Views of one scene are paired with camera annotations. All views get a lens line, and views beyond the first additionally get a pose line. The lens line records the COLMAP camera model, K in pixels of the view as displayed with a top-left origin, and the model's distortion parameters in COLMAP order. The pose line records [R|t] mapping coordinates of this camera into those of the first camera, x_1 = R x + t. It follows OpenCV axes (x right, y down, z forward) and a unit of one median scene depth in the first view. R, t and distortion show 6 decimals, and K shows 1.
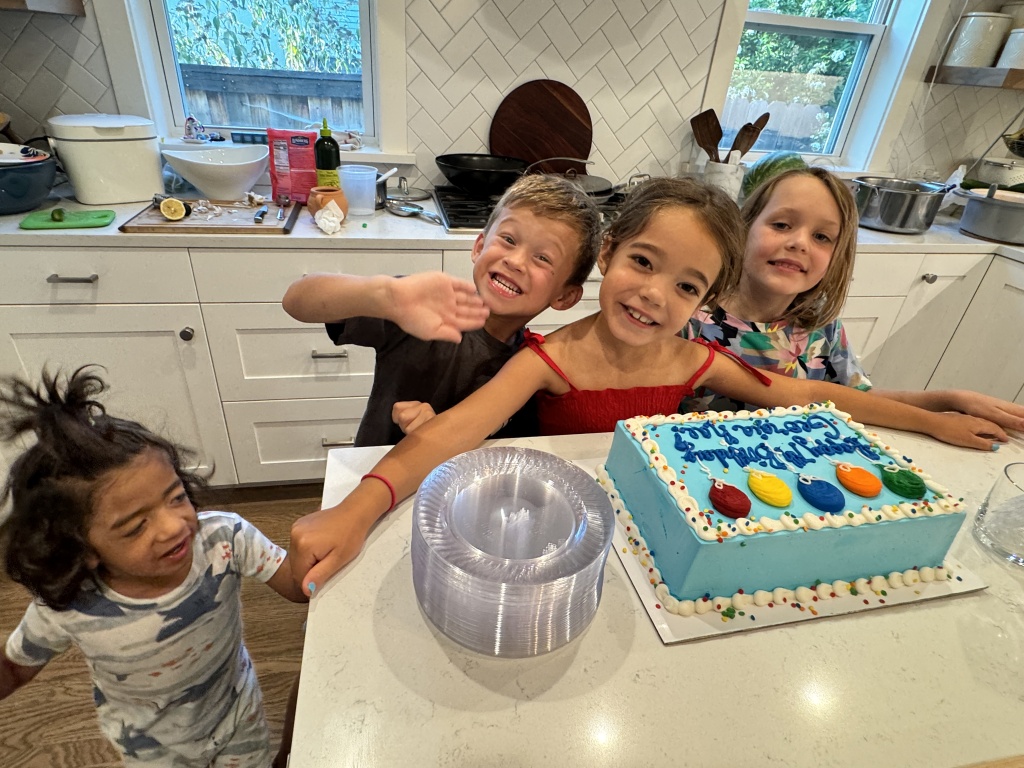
lens RADIAL K [[547.0, 0, 506.6], [0, 547.0, 382.7], [0, 0, 1]] dist [0.001818, -0.000039]
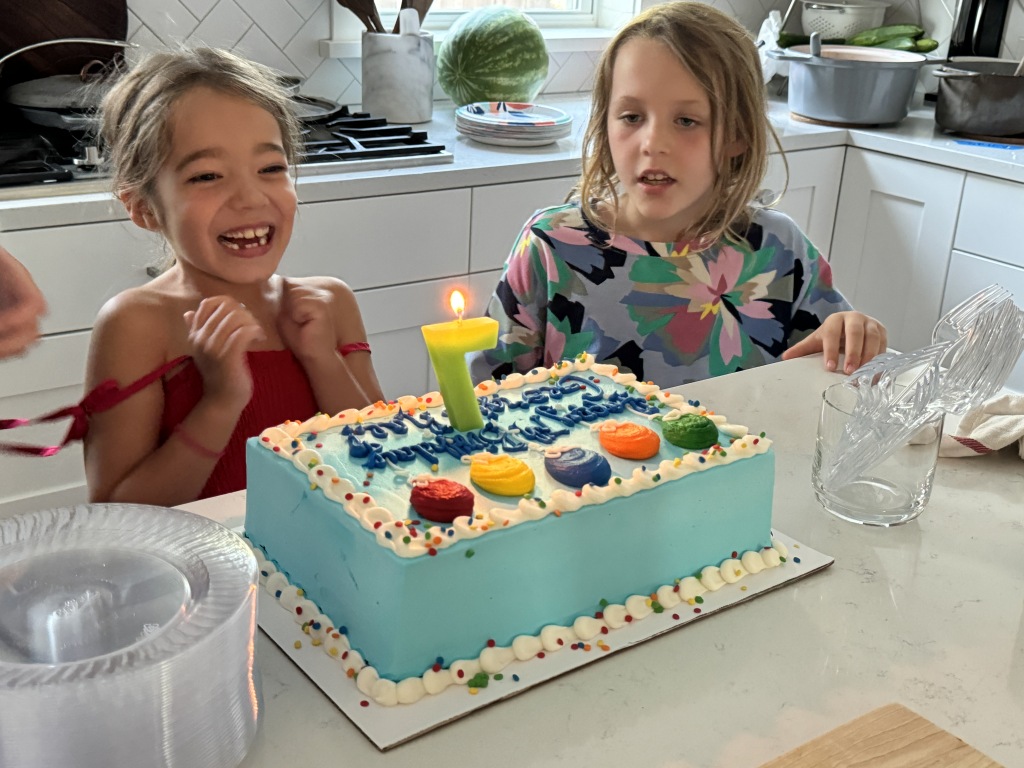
lens RADIAL K [[1226.9, 0, 505.8], [0, 1226.9, 382.6], [0, 0, 1]] dist [0.106544, 0.000000]
pose [[0.912647, -0.169507, 0.371945, -0.006435], [0.218574, 0.971315, -0.093658, 0.086986], [-0.345400, 0.166774, 0.923518, -0.120396]]
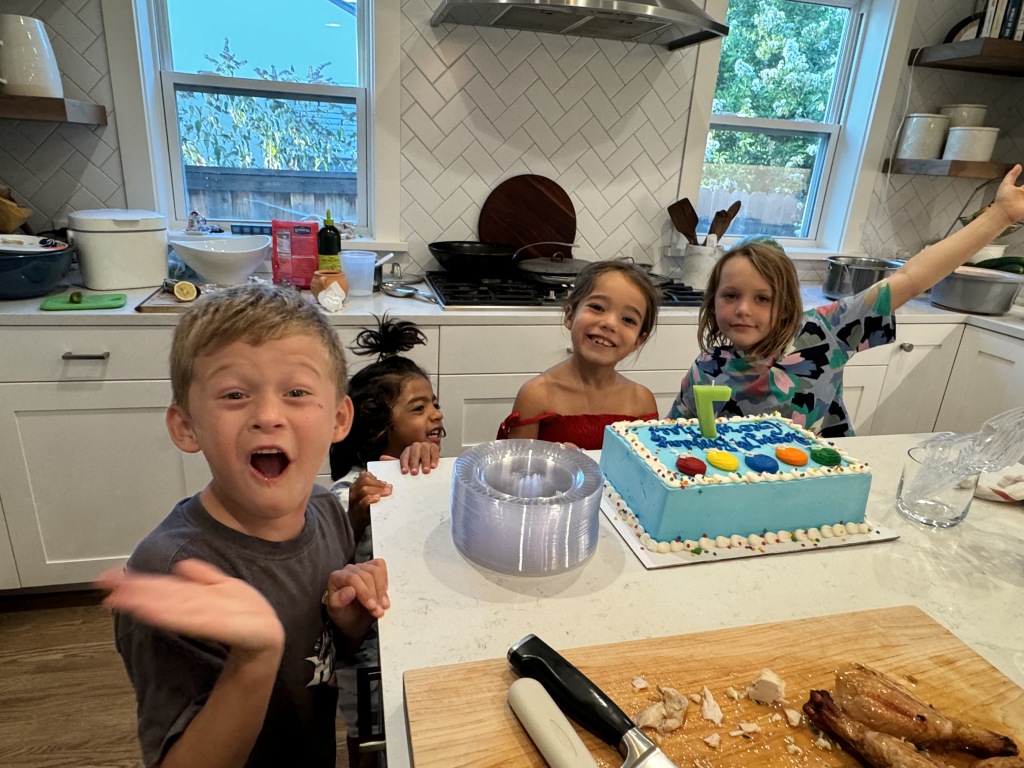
lens RADIAL K [[634.1, 0, 506.6], [0, 634.1, 390.7], [0, 0, 1]] dist [0.006142, -0.000740]
pose [[0.999310, -0.021615, 0.030213, -0.030164], [0.026635, 0.983827, -0.177133, 0.111406], [-0.025895, 0.177815, 0.983723, -0.199174]]
